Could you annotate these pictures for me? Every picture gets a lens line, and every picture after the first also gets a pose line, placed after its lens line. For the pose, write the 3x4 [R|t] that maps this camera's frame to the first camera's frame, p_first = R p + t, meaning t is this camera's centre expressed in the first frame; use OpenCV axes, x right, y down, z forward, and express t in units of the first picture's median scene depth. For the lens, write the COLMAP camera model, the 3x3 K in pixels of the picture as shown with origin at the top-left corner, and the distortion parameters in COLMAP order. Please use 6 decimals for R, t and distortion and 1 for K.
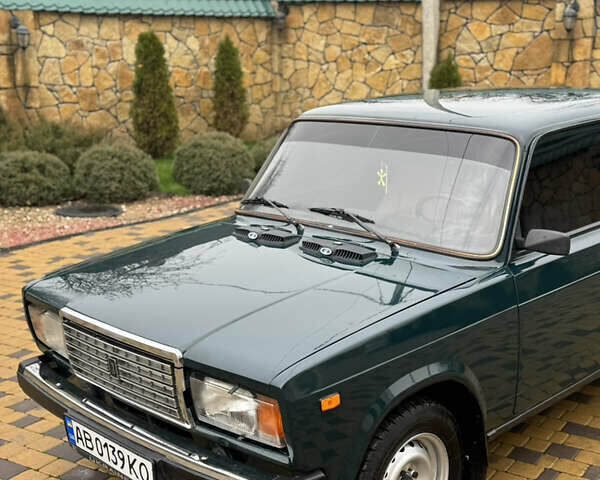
lens RADIAL K [[891.1, 0, 297.6], [0, 891.1, 246.0], [0, 0, 1]] dist [0.196965, -0.396587]
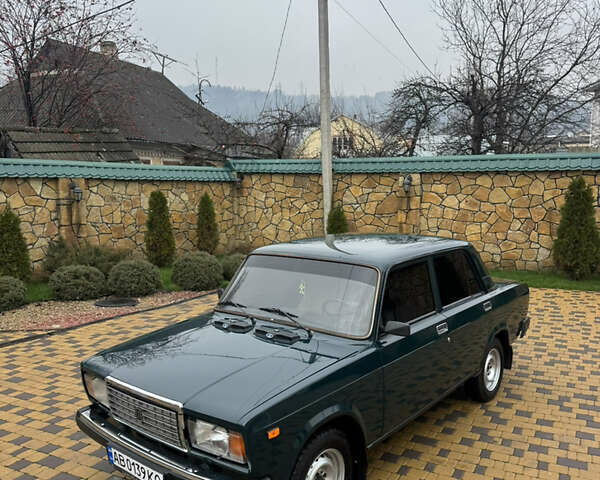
lens RADIAL K [[557.0, 0, 298.4], [0, 557.0, 243.5], [0, 0, 1]] dist [0.139926, -0.262295]
pose [[0.995920, -0.004963, 0.090100, -0.002289], [0.016378, 0.991844, -0.126404, -0.009302], [-0.088738, 0.127364, 0.987879, -0.018245]]
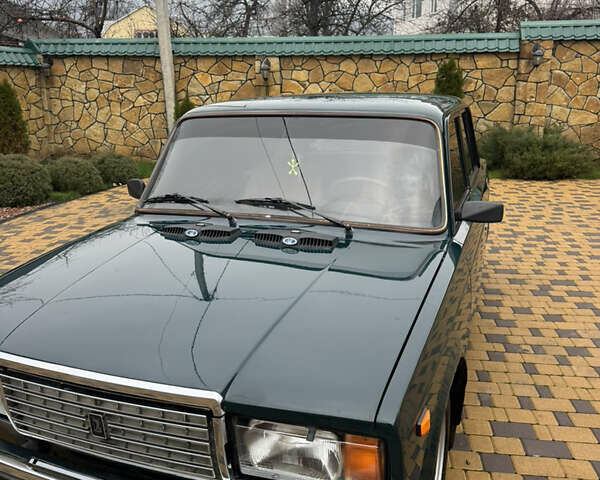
lens RADIAL K [[557.0, 0, 298.4], [0, 557.0, 243.5], [0, 0, 1]] dist [0.139926, -0.262295]
pose [[0.907329, -0.107207, 0.406522, -0.058638], [0.096687, 0.994233, 0.046396, -0.005414], [-0.409151, -0.002791, 0.912462, 0.128612]]
